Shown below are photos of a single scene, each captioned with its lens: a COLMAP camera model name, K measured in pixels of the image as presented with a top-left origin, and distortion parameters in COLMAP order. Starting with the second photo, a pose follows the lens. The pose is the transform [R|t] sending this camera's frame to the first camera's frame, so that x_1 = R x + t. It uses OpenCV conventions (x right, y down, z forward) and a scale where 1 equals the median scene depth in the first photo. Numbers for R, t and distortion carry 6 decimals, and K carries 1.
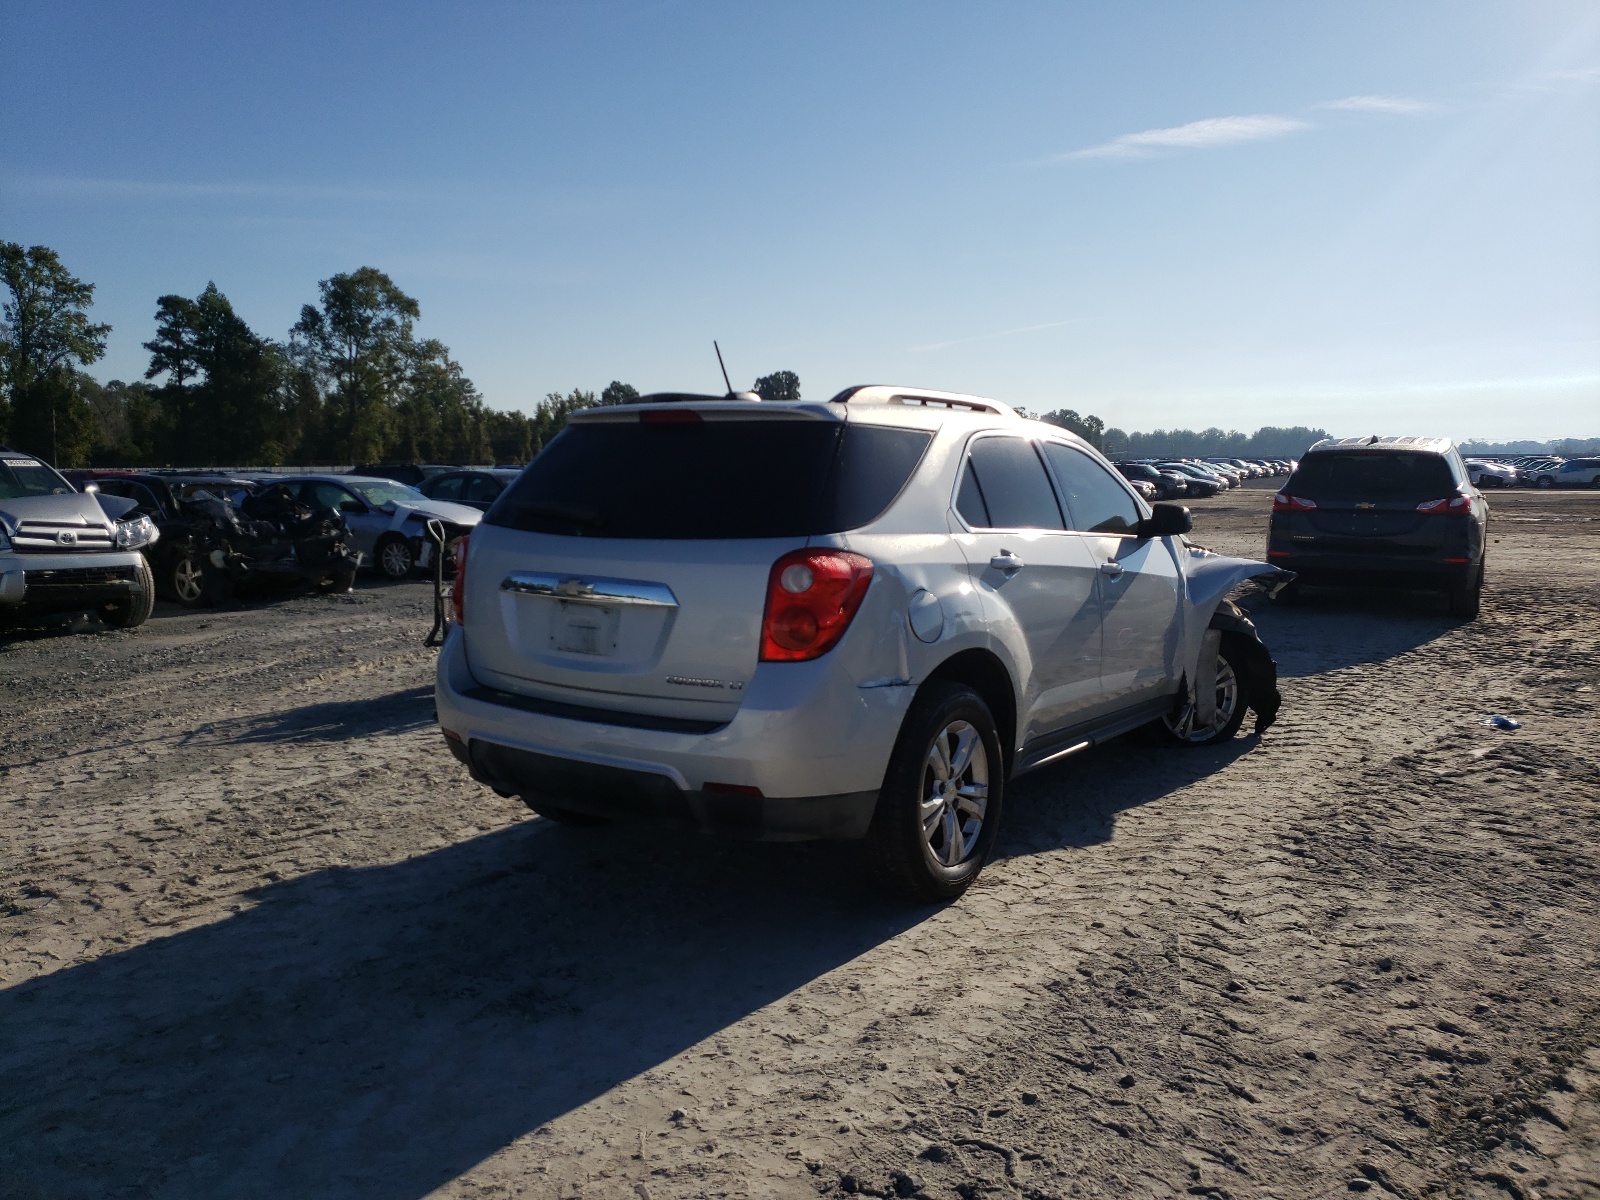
lens RADIAL K [[1203.2, 0, 803.6], [0, 1203.2, 594.6], [0, 0, 1]] dist [0.003299, 0.009483]
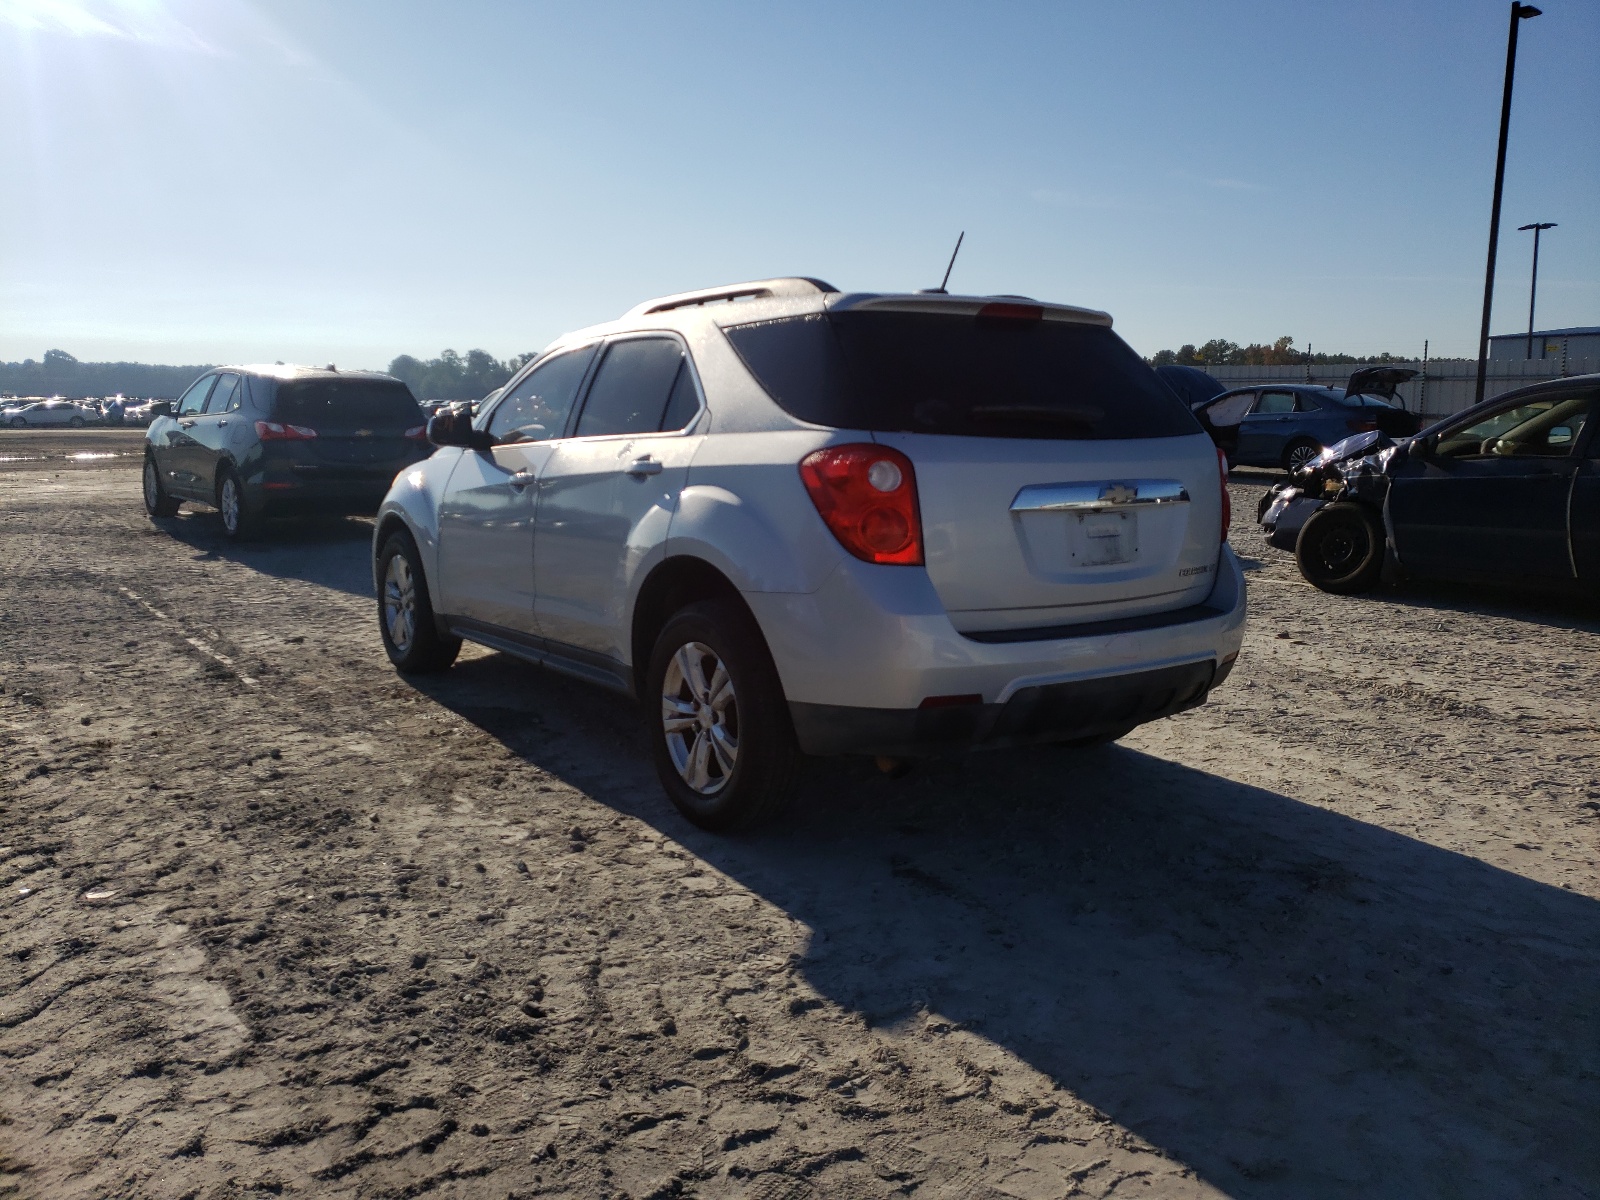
lens RADIAL K [[1203.2, 0, 802.5], [0, 1203.2, 606.2], [0, 0, 1]] dist [0.003299, 0.009483]
pose [[0.380486, -0.155133, 0.911682, -1.054331], [0.103161, 0.986797, 0.124861, -0.056264], [-0.919015, 0.046542, 0.391466, 0.797162]]
